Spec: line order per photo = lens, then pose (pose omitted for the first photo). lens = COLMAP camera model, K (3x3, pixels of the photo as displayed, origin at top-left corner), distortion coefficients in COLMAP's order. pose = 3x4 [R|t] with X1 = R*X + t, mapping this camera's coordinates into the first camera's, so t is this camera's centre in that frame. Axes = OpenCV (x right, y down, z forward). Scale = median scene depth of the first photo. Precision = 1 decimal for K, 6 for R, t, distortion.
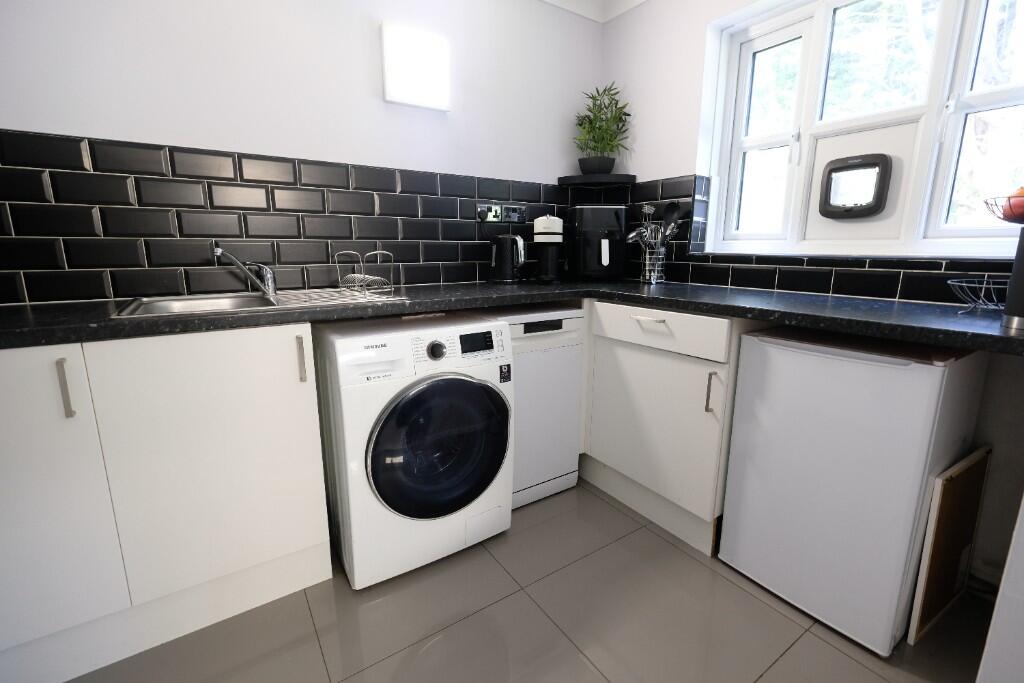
lens RADIAL K [[447.8, 0, 509.5], [0, 447.8, 338.0], [0, 0, 1]] dist [-0.000785, -0.000080]
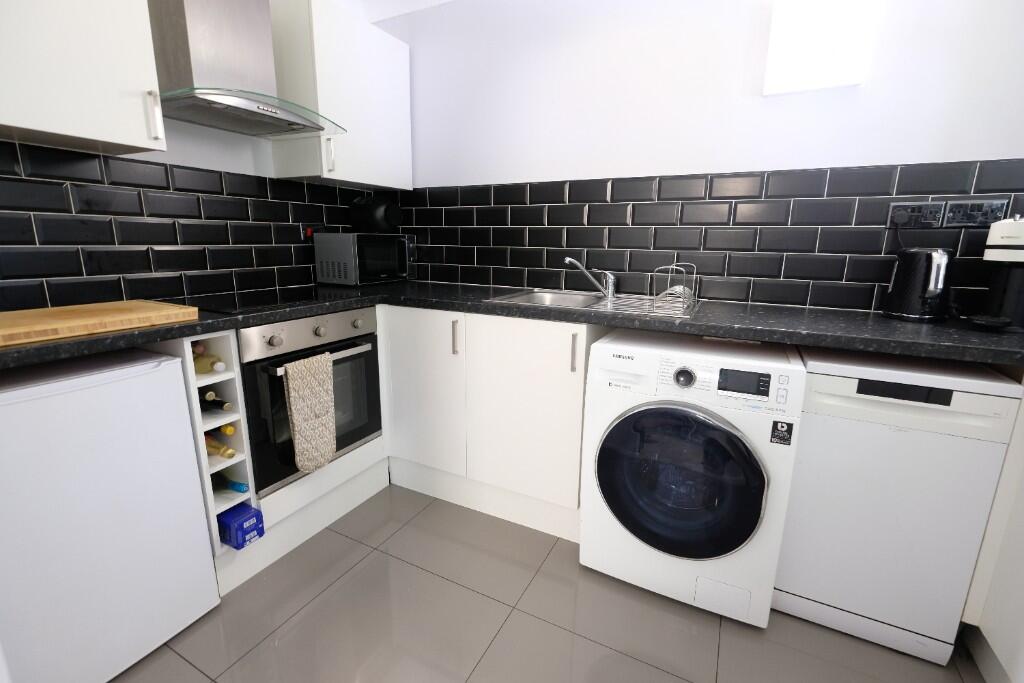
lens RADIAL K [[444.6, 0, 512.0], [0, 444.6, 341.5], [0, 0, 1]] dist [-0.003038, -0.000419]
pose [[0.485066, 0.198552, -0.851639, 0.382073], [-0.188422, 0.974738, 0.119932, -0.077355], [0.853937, 0.102292, 0.510223, 0.203459]]
